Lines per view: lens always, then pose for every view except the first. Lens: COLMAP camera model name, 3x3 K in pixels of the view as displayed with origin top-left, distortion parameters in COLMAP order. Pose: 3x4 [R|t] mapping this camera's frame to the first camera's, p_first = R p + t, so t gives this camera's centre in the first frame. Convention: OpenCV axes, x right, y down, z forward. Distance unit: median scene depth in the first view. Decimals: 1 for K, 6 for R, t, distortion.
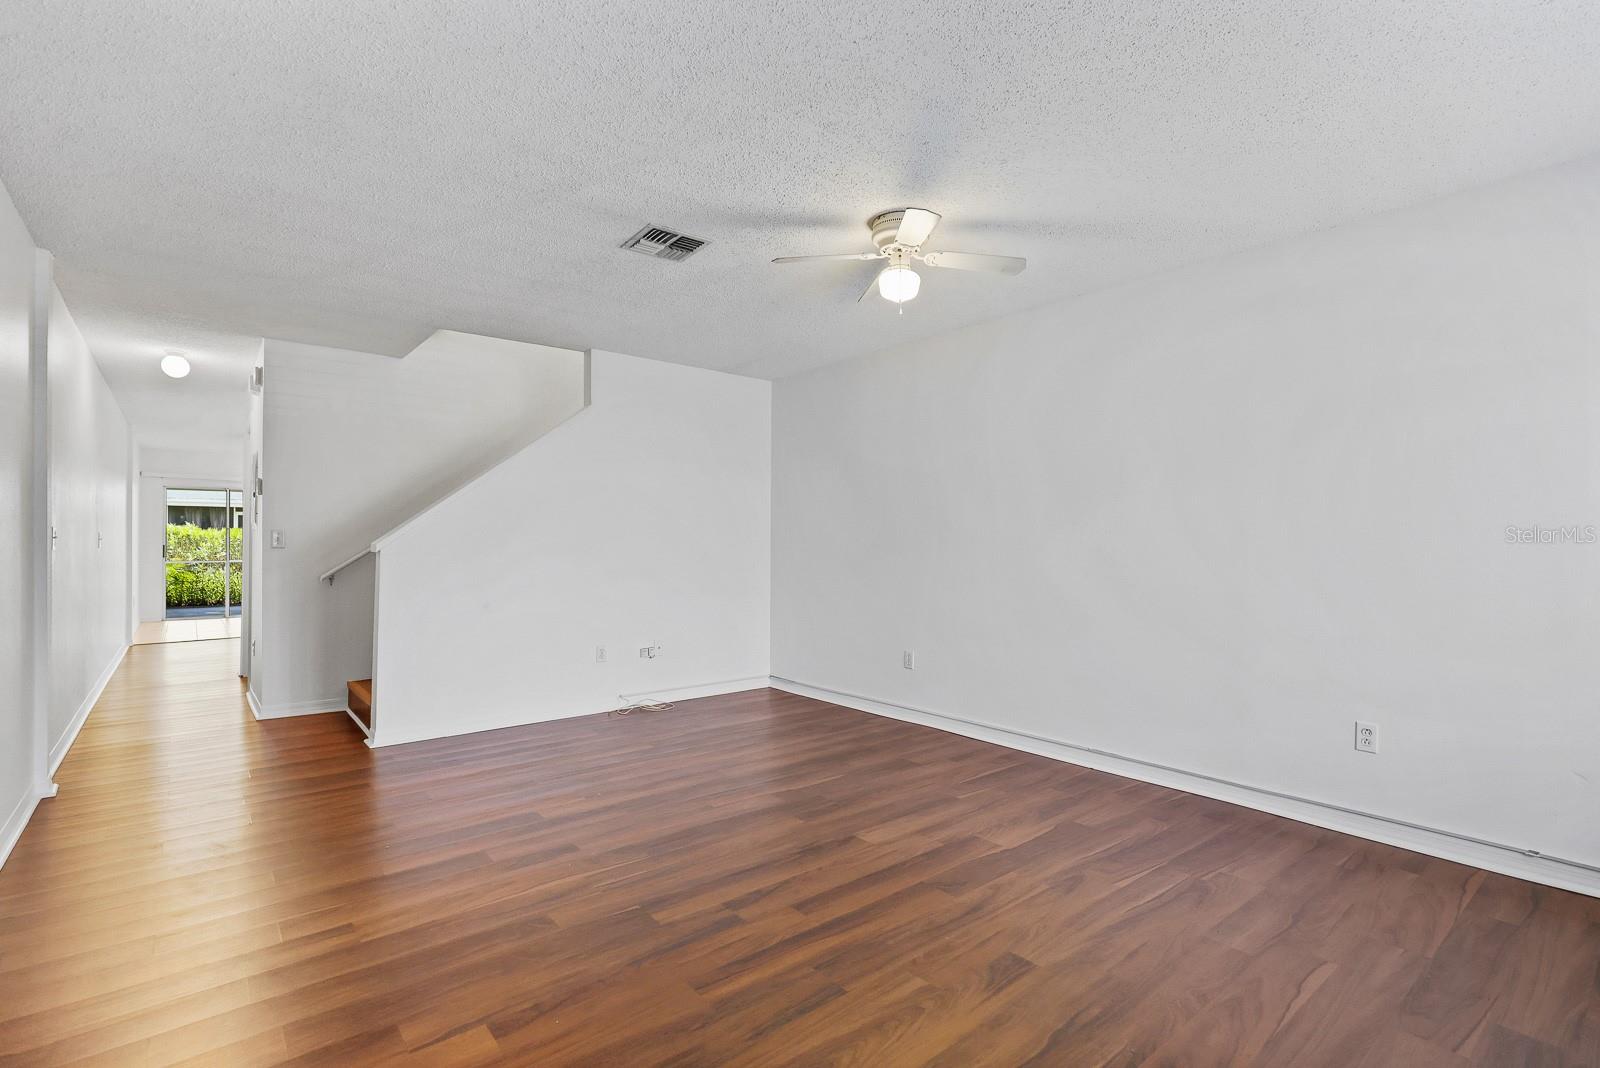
lens RADIAL K [[748.3, 0, 800.0], [0, 748.3, 534.0], [0, 0, 1]] dist [0.000759, 0.000070]
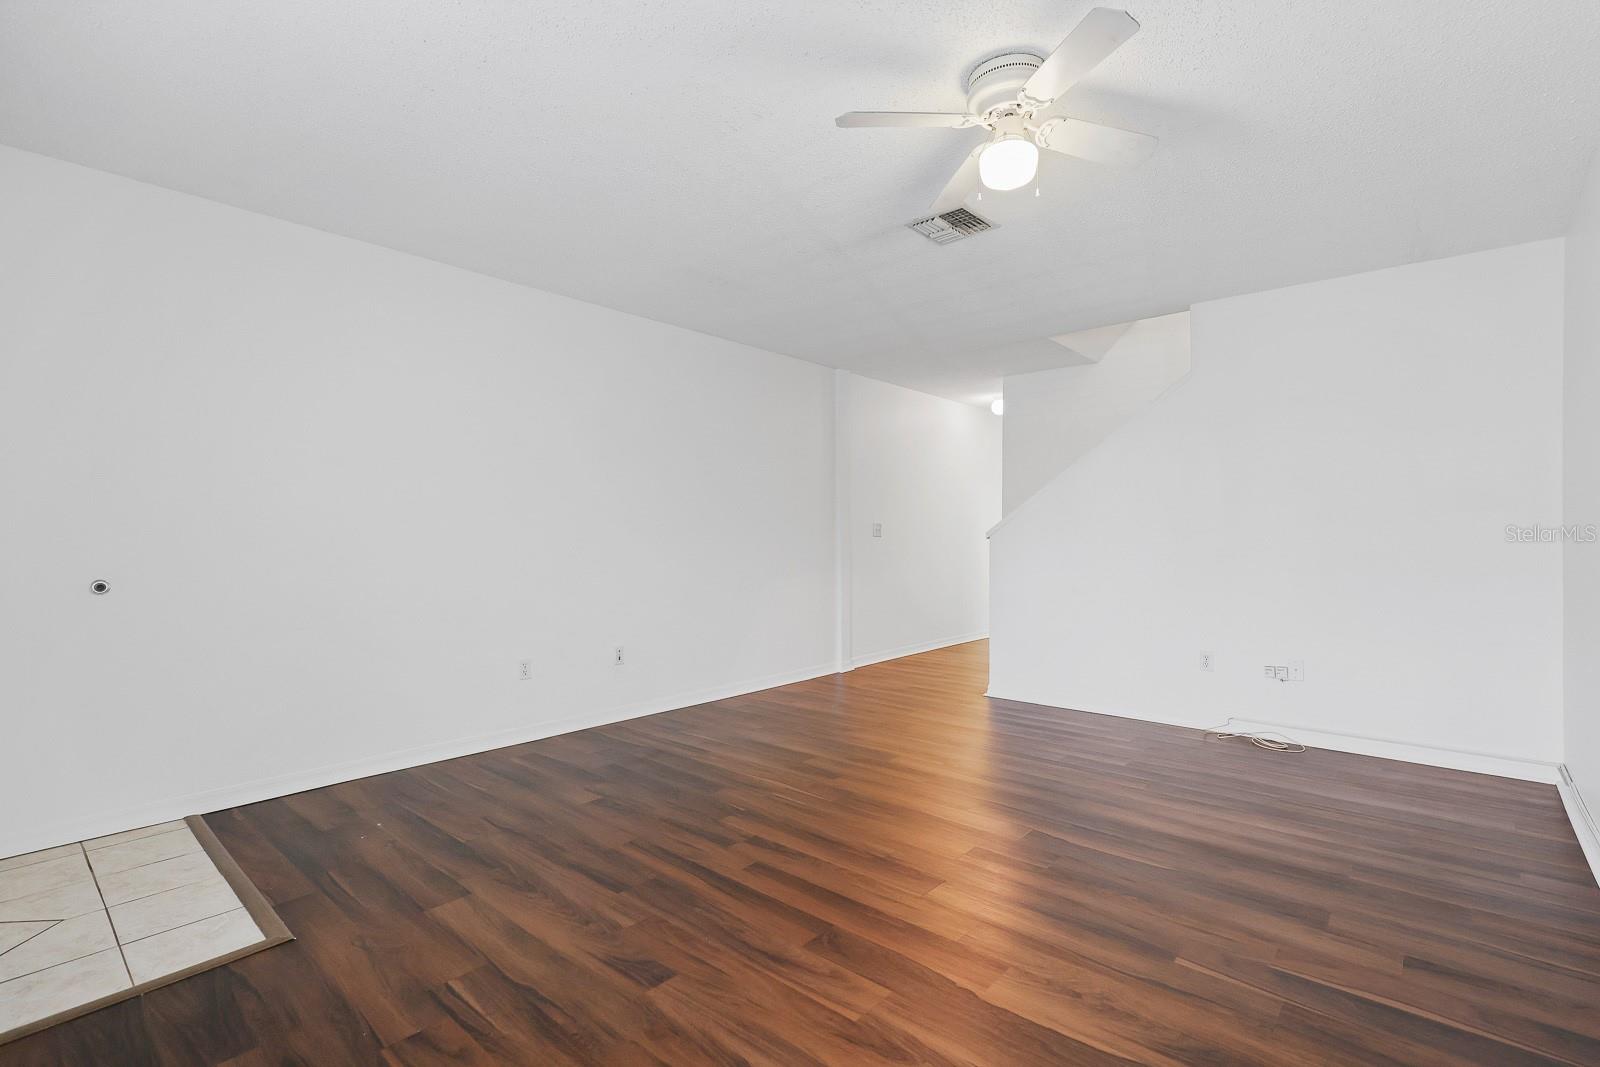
lens RADIAL K [[738.1, 0, 800.0], [0, 738.1, 533.5], [0, 0, 1]] dist [-0.000398, -0.000050]
pose [[0.164531, -0.002986, -0.986367, 0.995725], [0.010983, 0.999939, -0.001195, 0.023957], [0.986311, -0.010637, 0.164553, 0.844253]]
